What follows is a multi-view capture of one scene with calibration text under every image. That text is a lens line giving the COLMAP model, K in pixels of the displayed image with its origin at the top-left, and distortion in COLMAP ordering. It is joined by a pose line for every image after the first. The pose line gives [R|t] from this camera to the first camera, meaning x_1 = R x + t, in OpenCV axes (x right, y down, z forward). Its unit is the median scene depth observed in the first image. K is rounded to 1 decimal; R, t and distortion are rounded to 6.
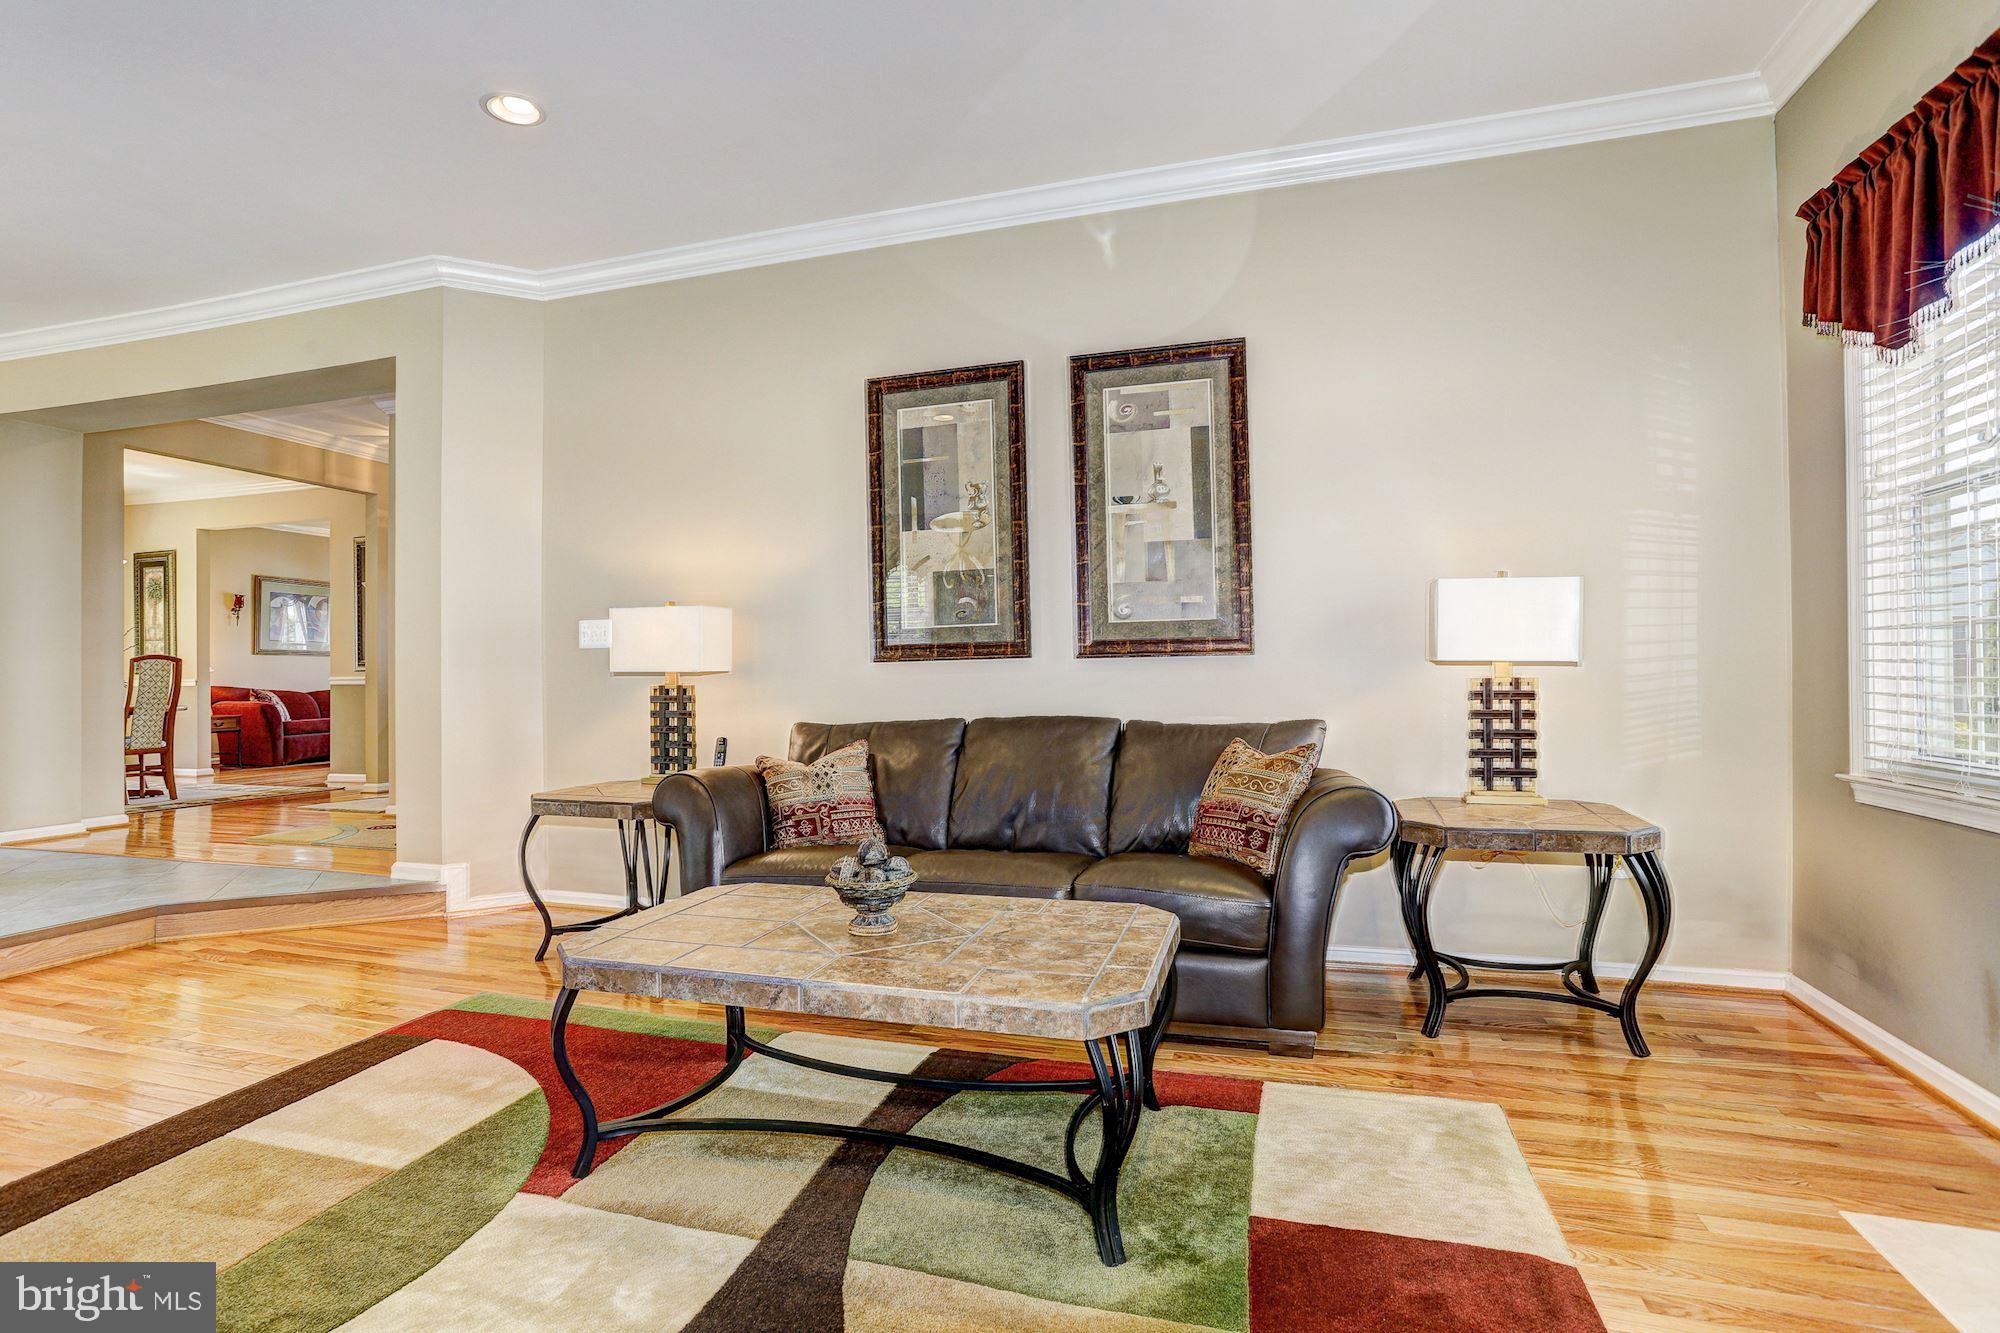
lens RADIAL K [[980.9, 0, 990.8], [0, 980.9, 665.4], [0, 0, 1]] dist [-0.068767, 0.040367]
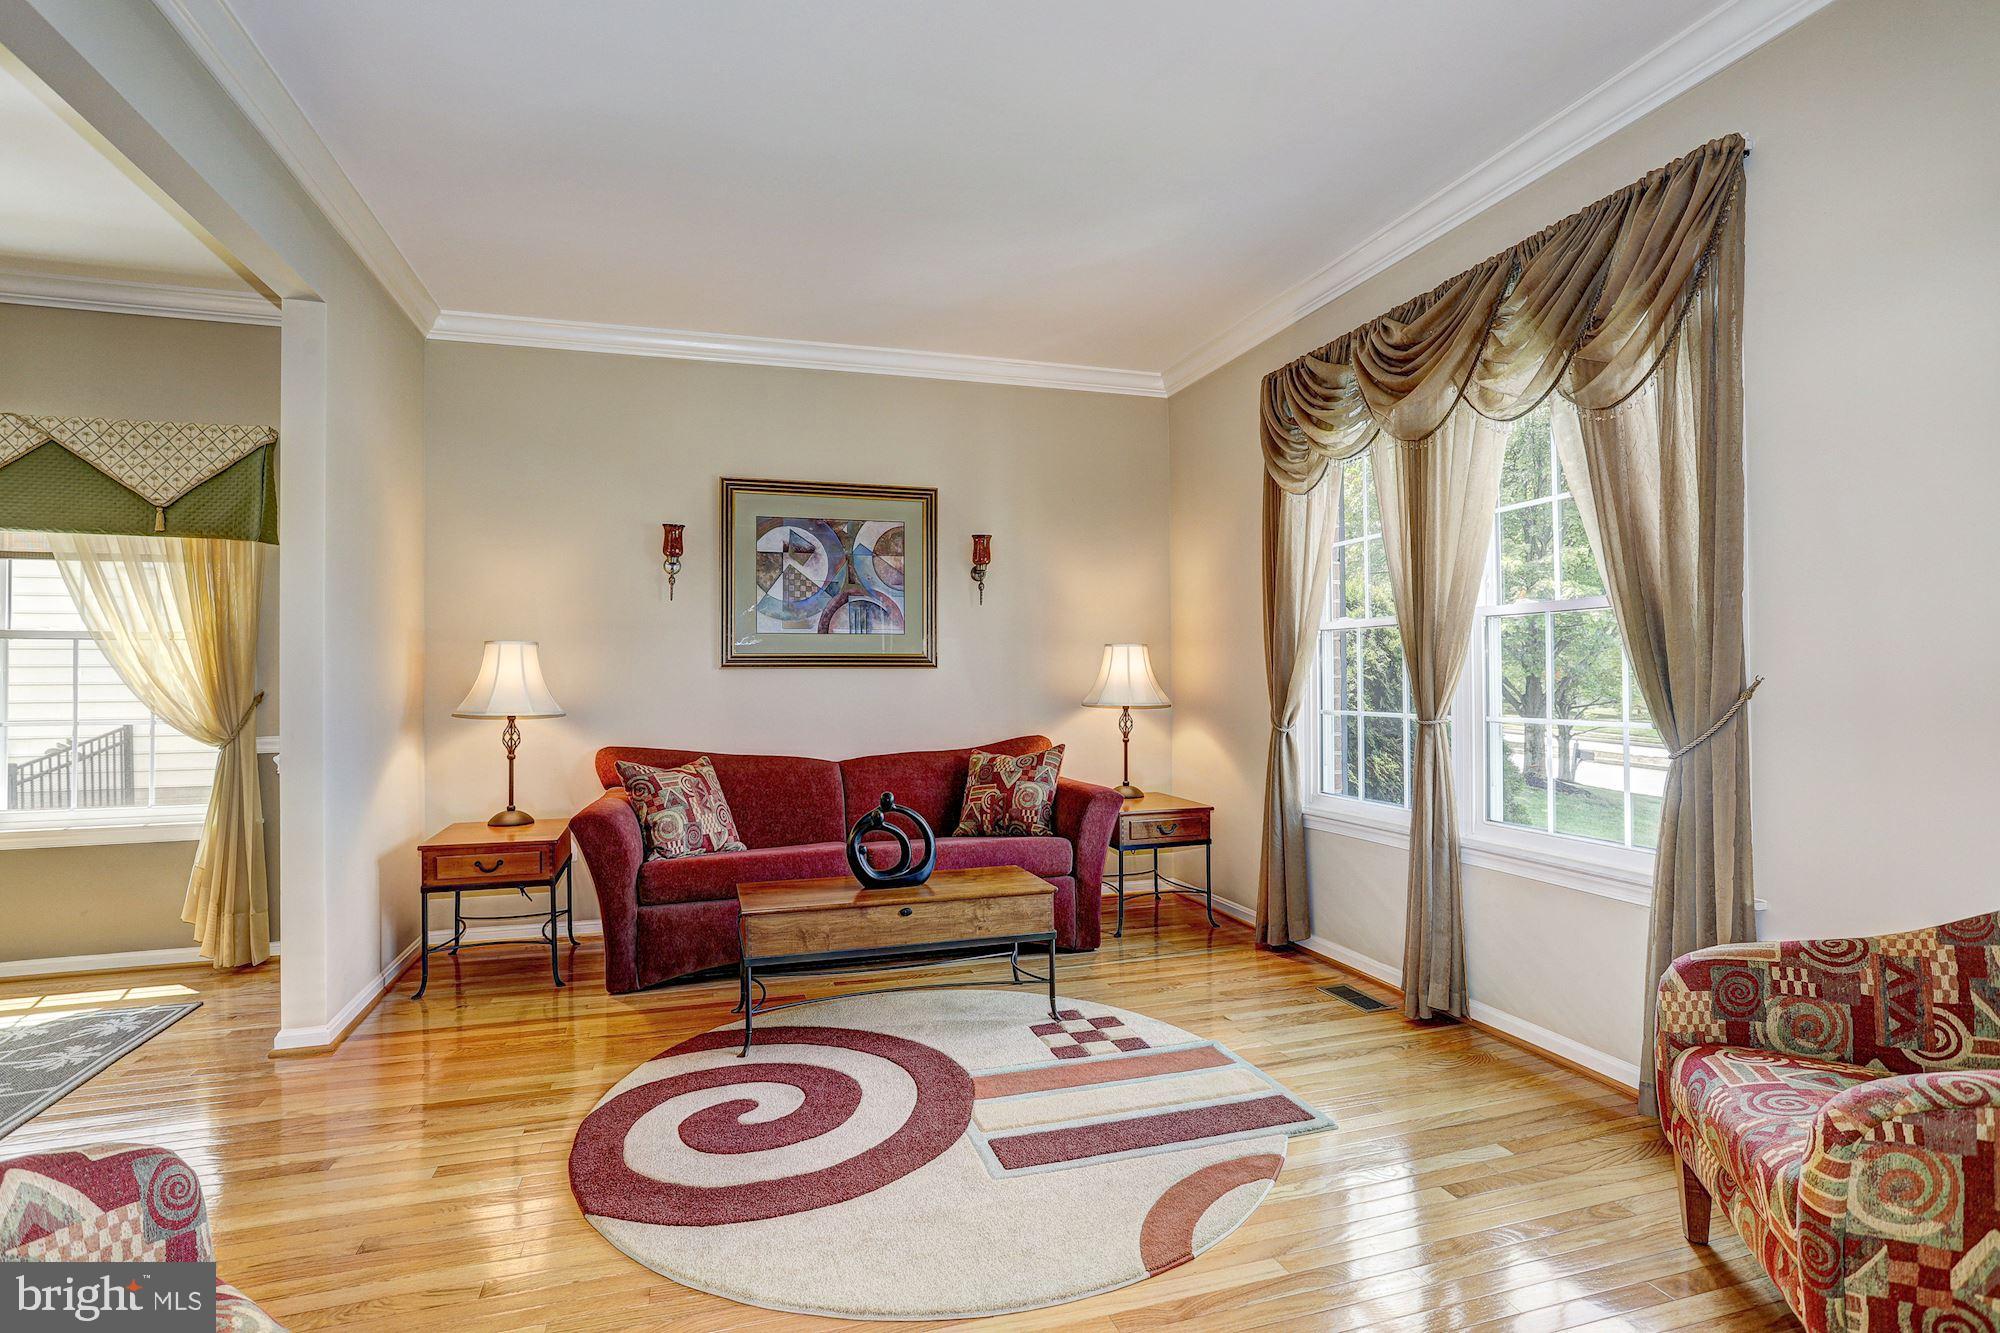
lens RADIAL K [[977.5, 0, 993.7], [0, 977.5, 666.9], [0, 0, 1]] dist [-0.060678, 0.034688]
pose [[0.556976, -0.000530, -0.830528, -0.373274], [0.009388, 0.999940, 0.005657, -0.014038], [0.830475, -0.010948, 0.556948, 0.908585]]
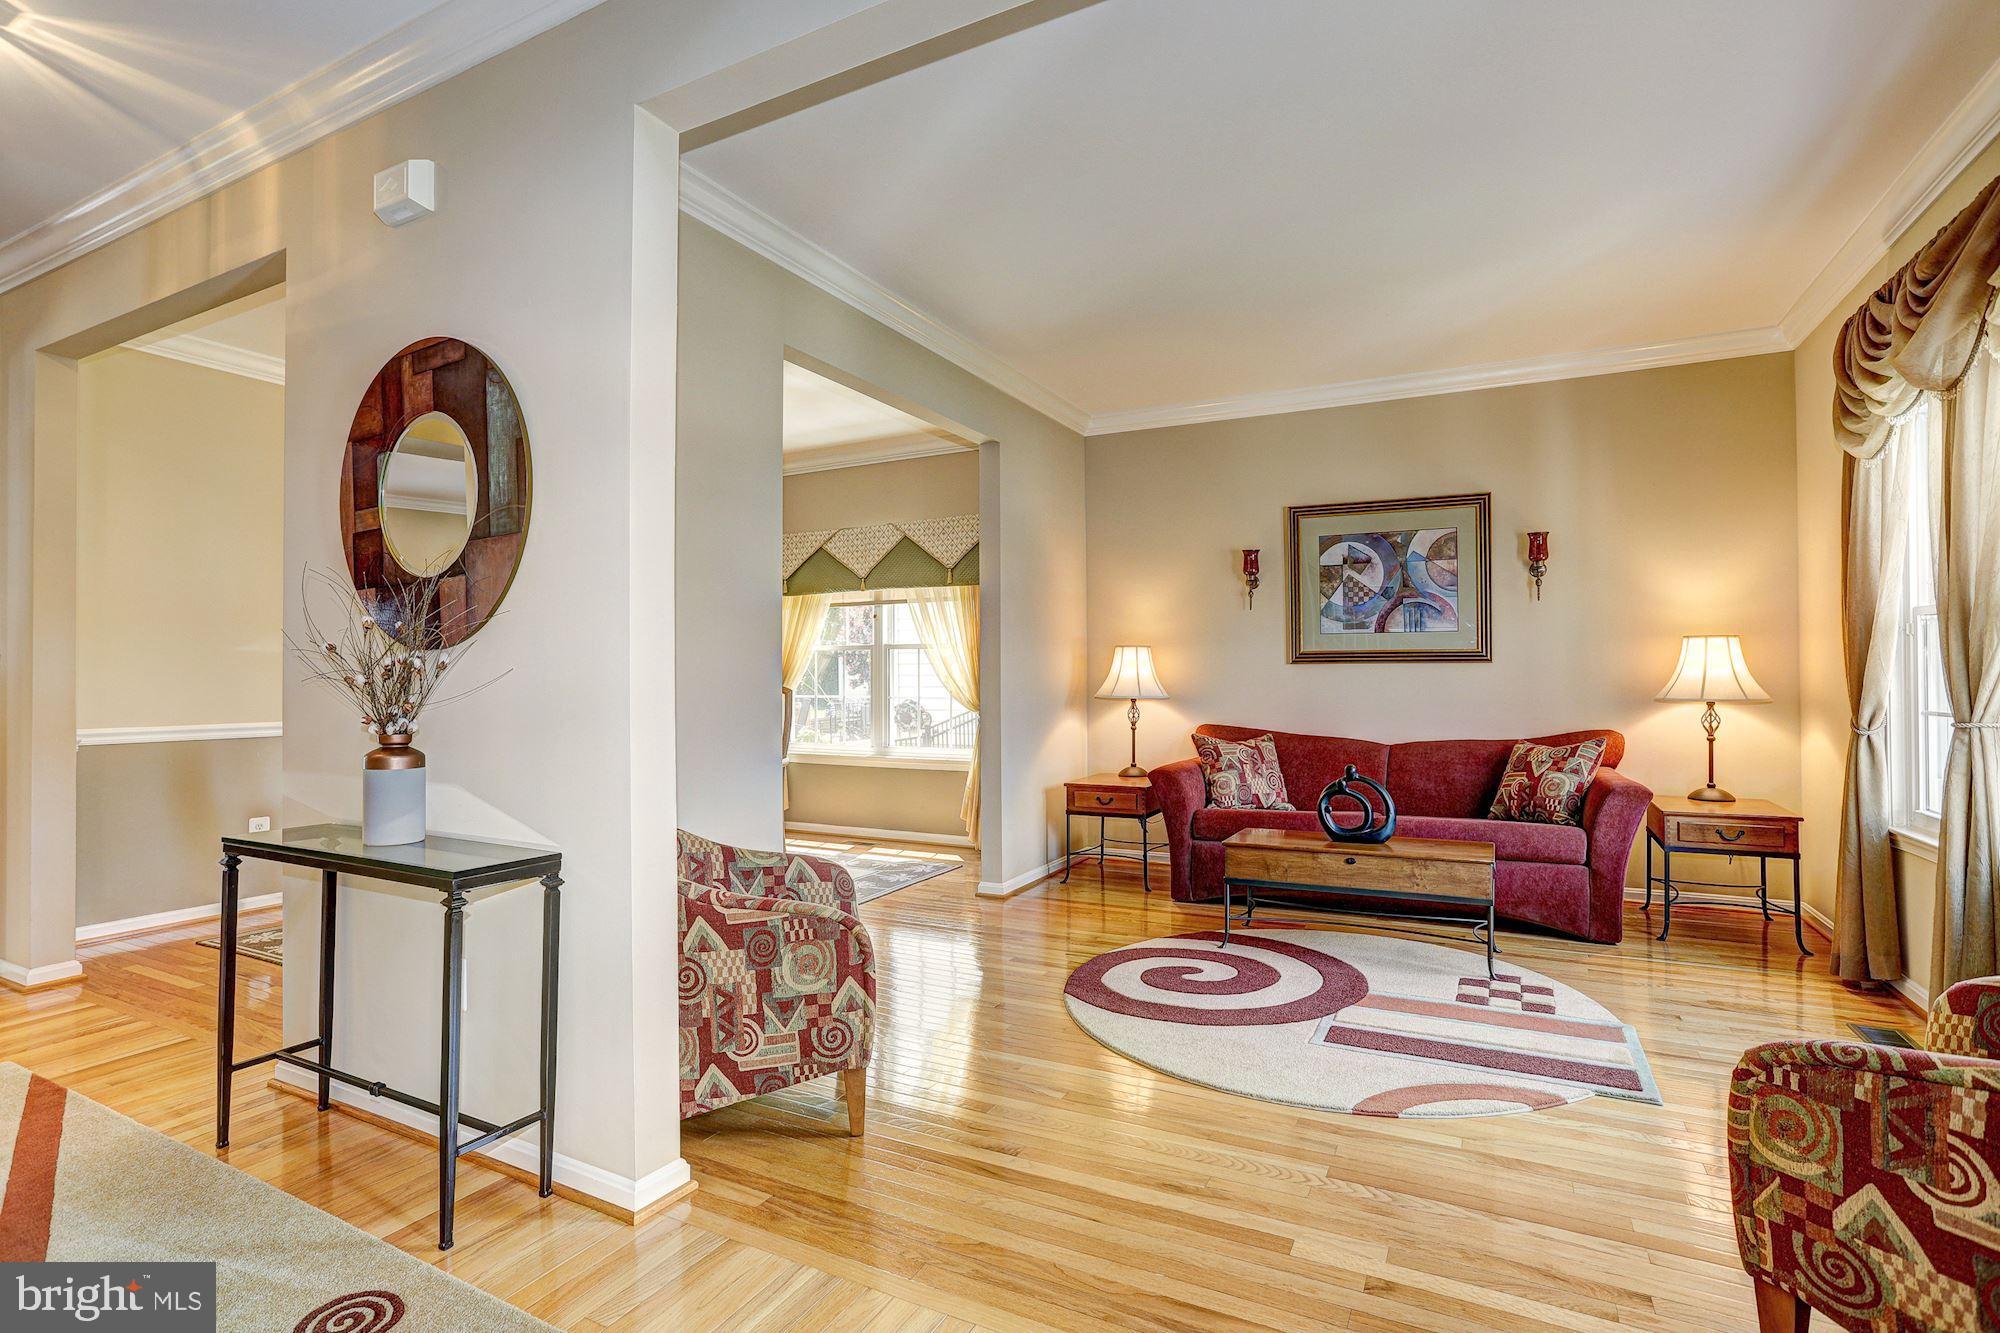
lens RADIAL K [[971.9, 0, 988.9], [0, 971.9, 665.5], [0, 0, 1]] dist [-0.061204, 0.039761]
pose [[-0.192708, 0.003318, -0.981251, -0.249874], [0.018490, 0.999829, -0.000251, -0.013925], [0.981082, -0.018192, -0.192737, 0.990706]]
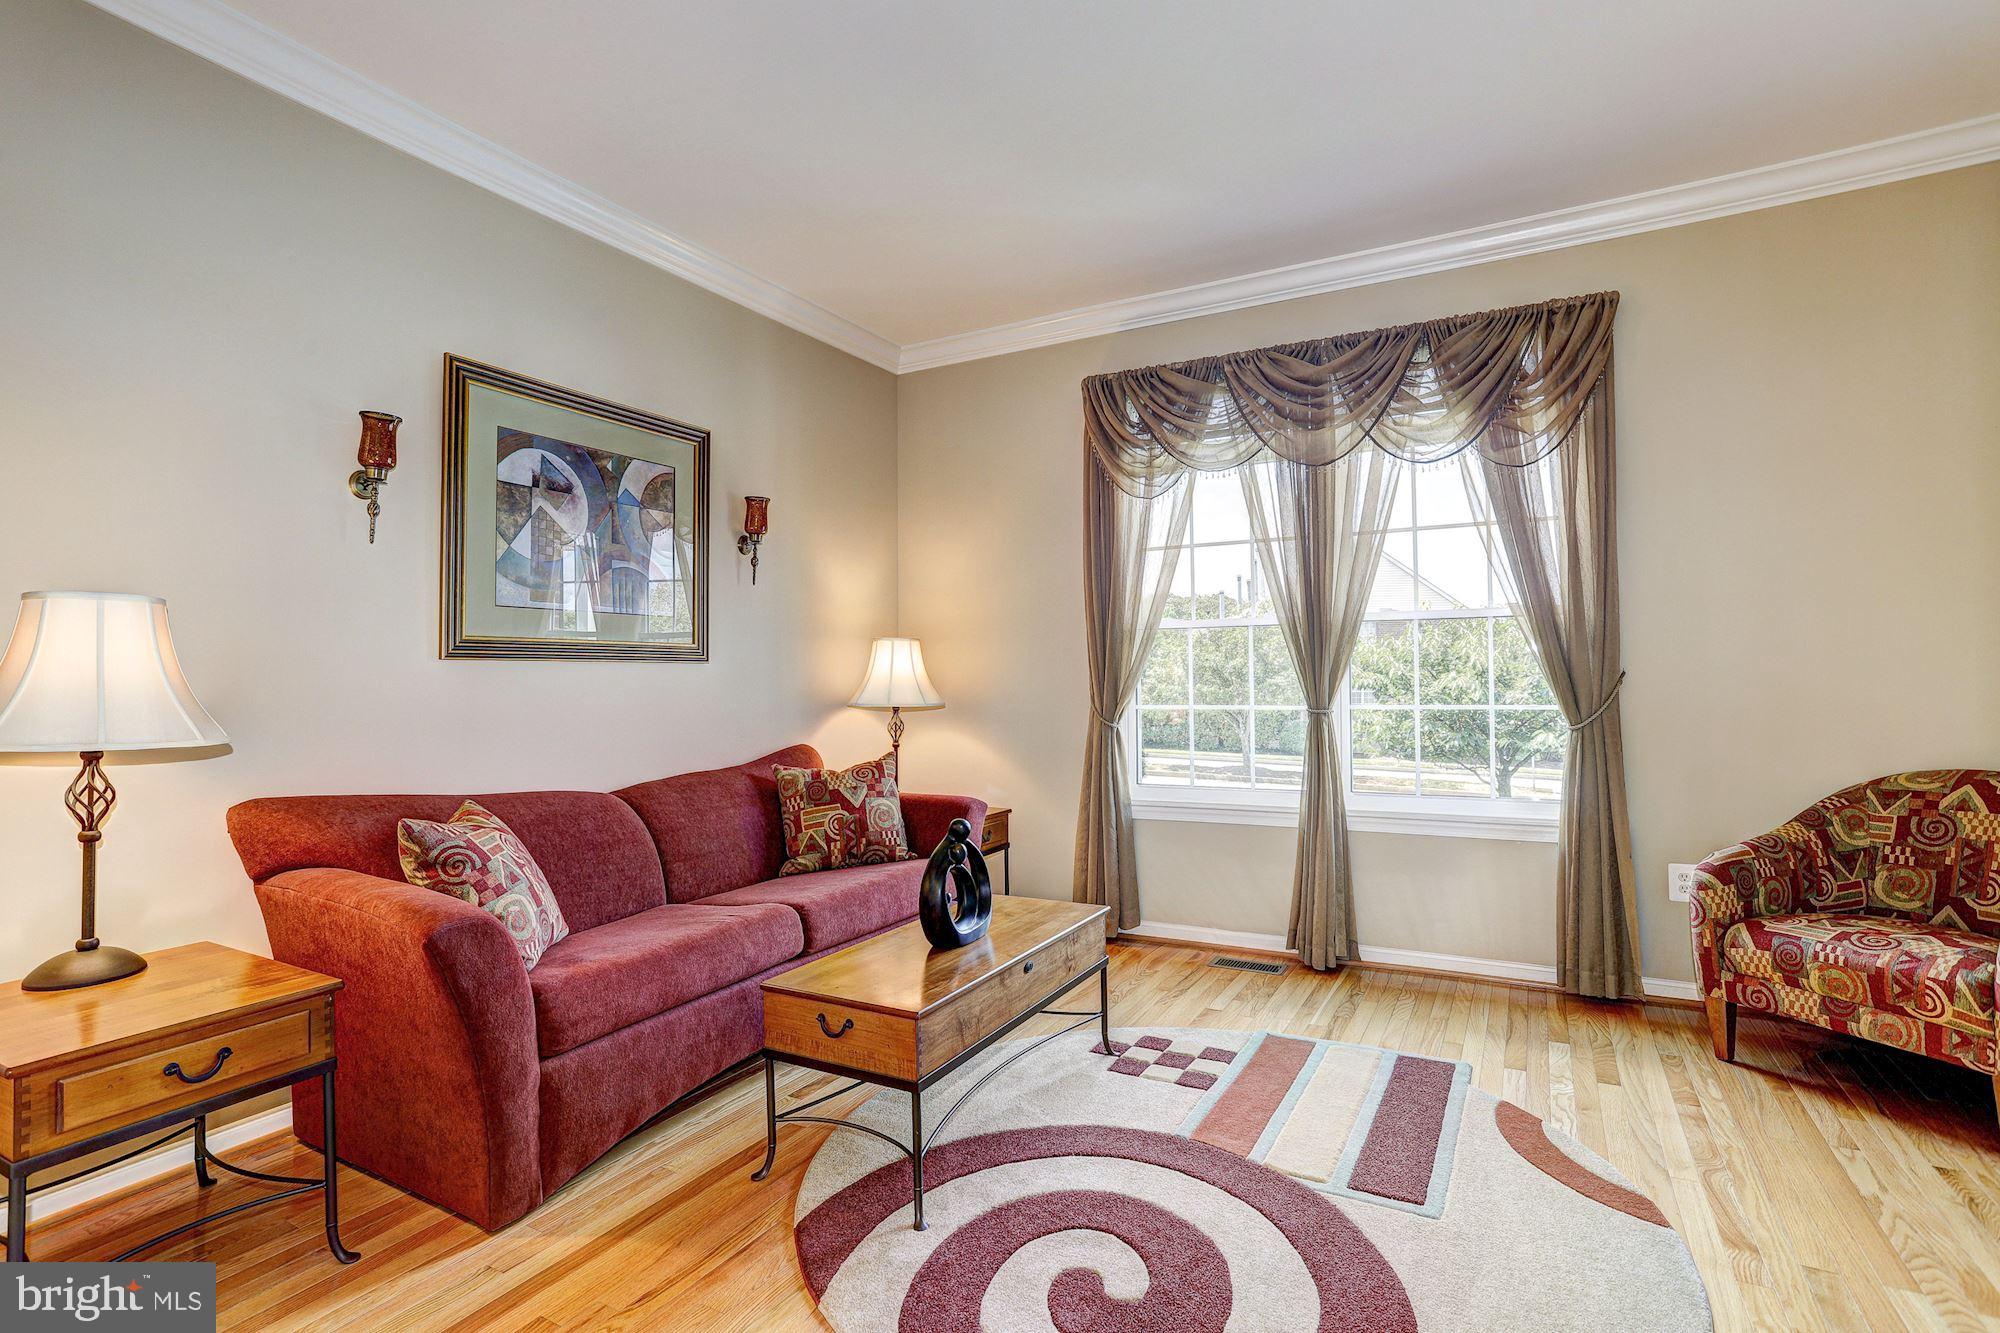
lens RADIAL K [[971.9, 0, 988.9], [0, 971.9, 665.5], [0, 0, 1]] dist [-0.061204, 0.039761]
pose [[0.976081, -0.001045, -0.217406, -0.600021], [0.001192, 0.999999, 0.000544, -0.010101], [0.217405, -0.000790, 0.976081, 0.820265]]
